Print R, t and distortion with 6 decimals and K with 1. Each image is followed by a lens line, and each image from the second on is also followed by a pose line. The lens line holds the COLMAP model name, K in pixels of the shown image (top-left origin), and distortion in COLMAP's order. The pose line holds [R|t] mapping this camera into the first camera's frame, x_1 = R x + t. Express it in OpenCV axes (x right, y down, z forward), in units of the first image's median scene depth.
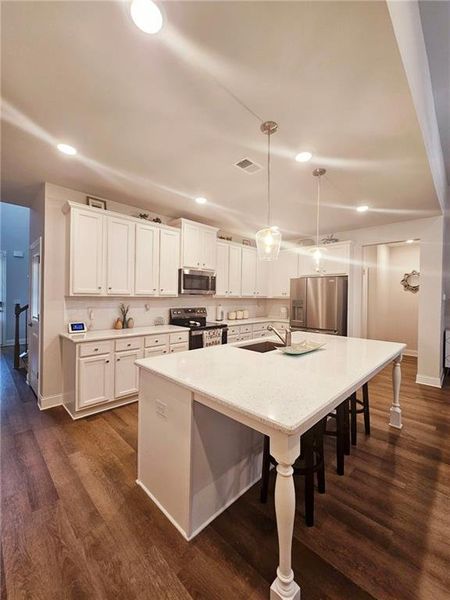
lens RADIAL K [[241.1, 0, 228.4], [0, 241.1, 298.8], [0, 0, 1]] dist [0.003218, 0.000237]
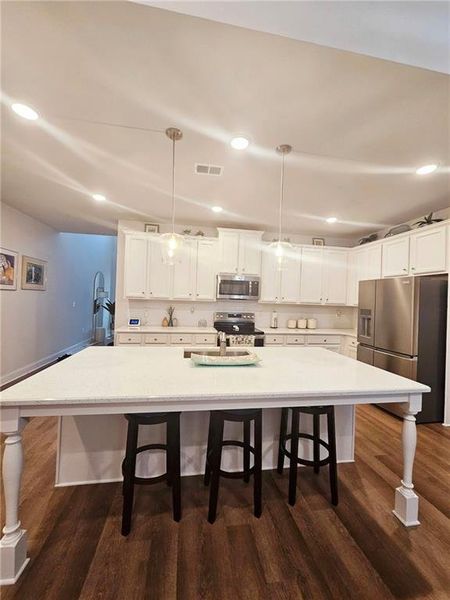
lens RADIAL K [[241.1, 0, 226.6], [0, 241.1, 299.7], [0, 0, 1]] dist [0.003218, 0.000237]
pose [[0.812931, 0.013681, -0.582199, 0.454155], [-0.026042, 0.999578, -0.012875, -0.002774], [0.581777, 0.025628, 0.812944, 0.156360]]
